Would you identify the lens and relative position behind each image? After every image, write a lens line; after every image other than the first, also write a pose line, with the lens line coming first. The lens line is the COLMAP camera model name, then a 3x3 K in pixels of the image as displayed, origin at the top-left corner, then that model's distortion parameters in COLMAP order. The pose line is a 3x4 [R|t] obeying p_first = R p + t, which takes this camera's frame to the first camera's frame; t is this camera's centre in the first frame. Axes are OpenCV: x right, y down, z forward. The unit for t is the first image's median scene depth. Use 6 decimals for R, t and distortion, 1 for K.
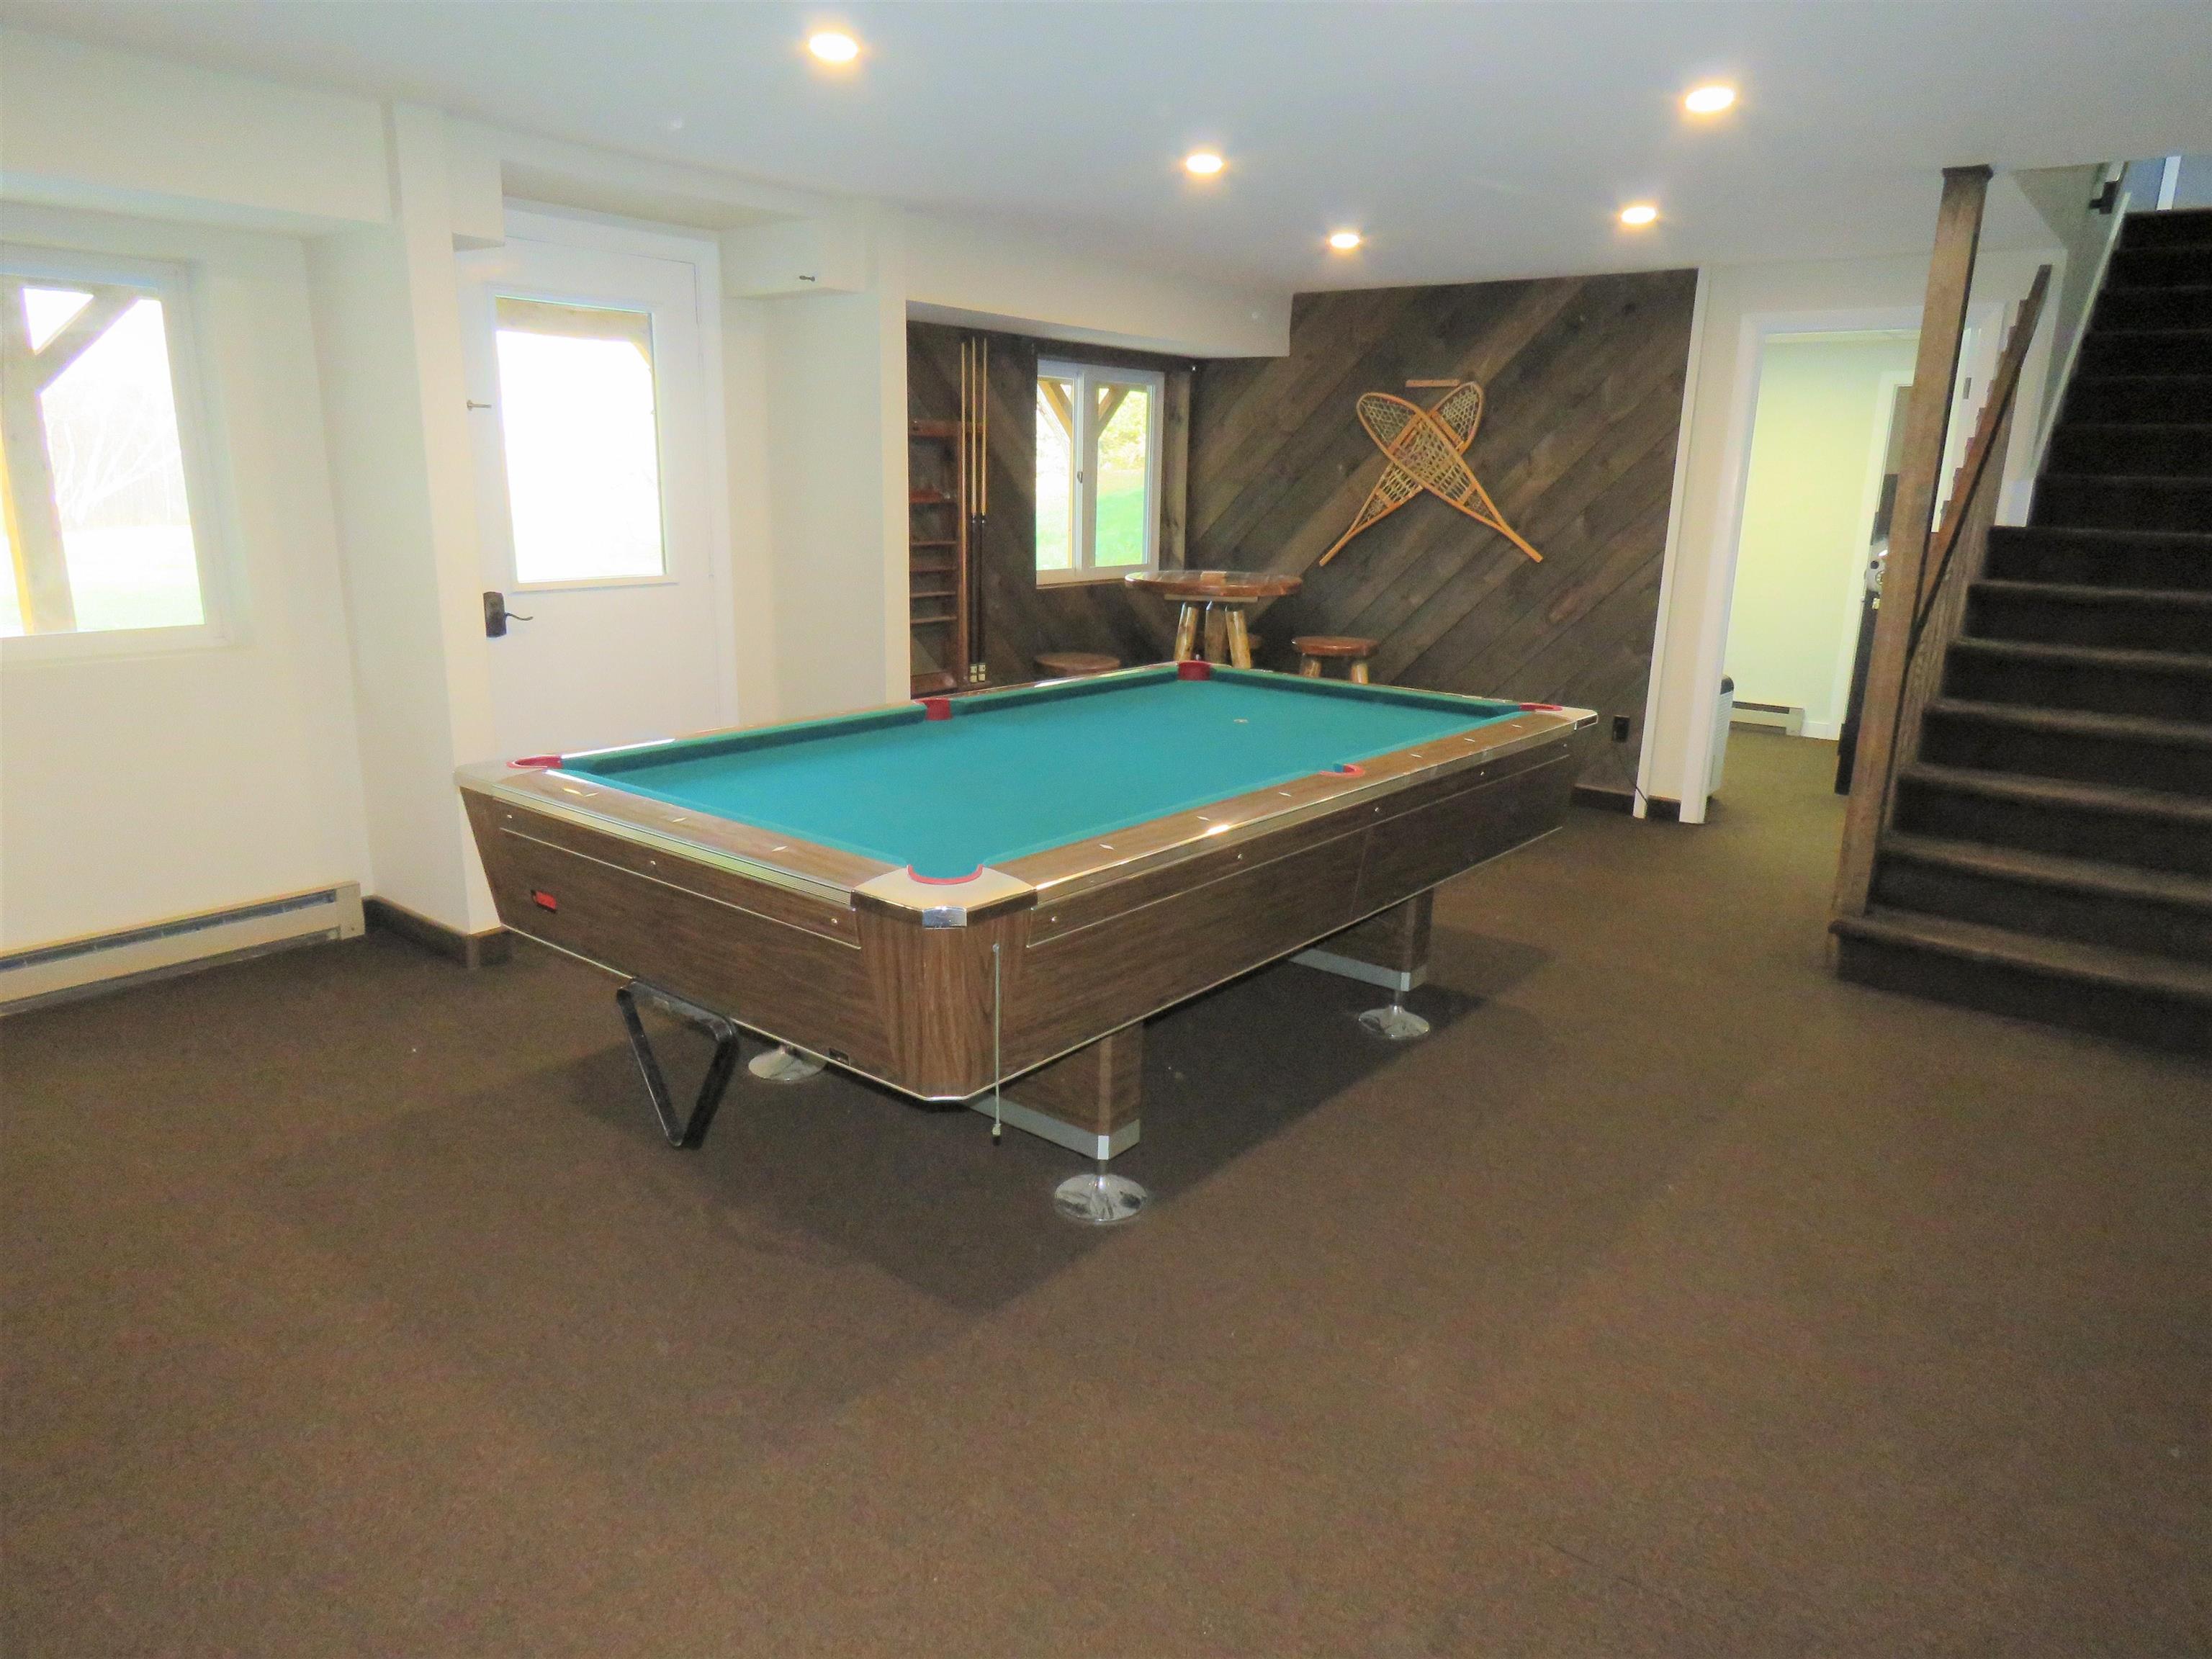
lens RADIAL K [[1407.0, 0, 1104.0], [0, 1407.0, 826.2], [0, 0, 1]] dist [0.009470, 0.001864]
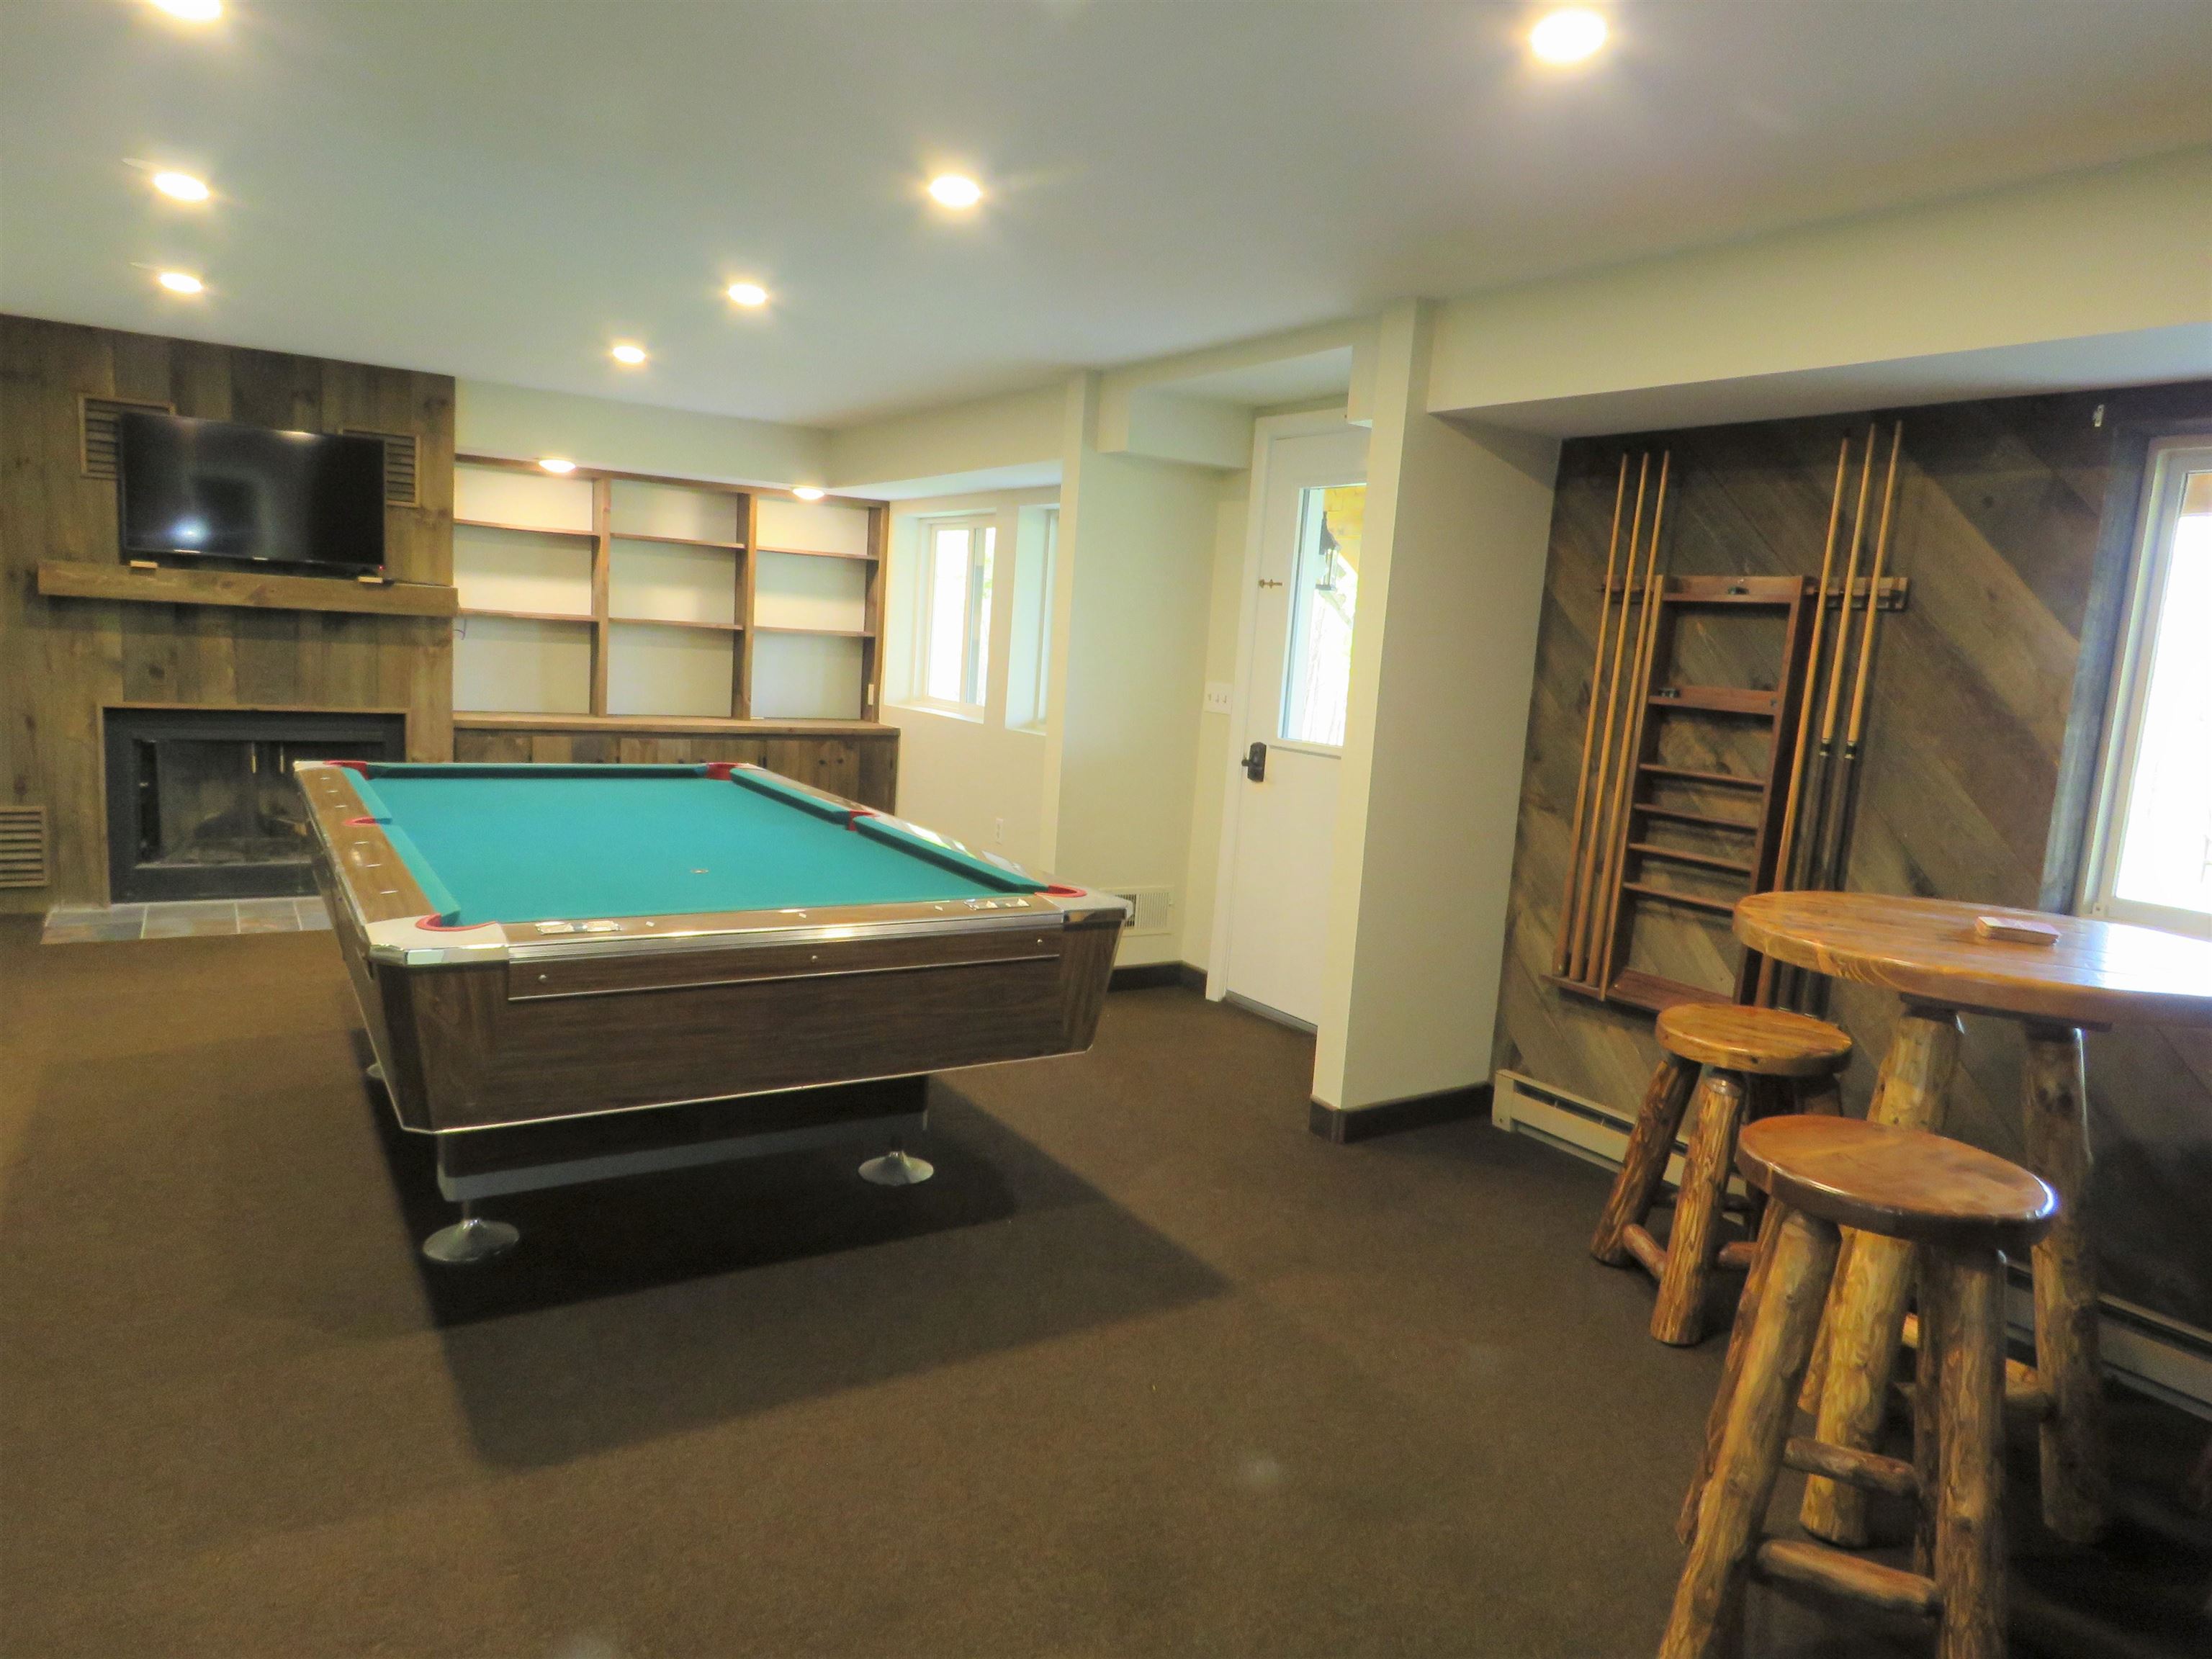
lens RADIAL K [[1407.0, 0, 1101.1], [0, 1407.0, 837.1], [0, 0, 1]] dist [0.009470, 0.001864]
pose [[-0.303823, 0.091892, -0.948286, 0.701566], [-0.310798, 0.931327, 0.189826, -0.276509], [0.900609, 0.352400, -0.254399, 1.223830]]
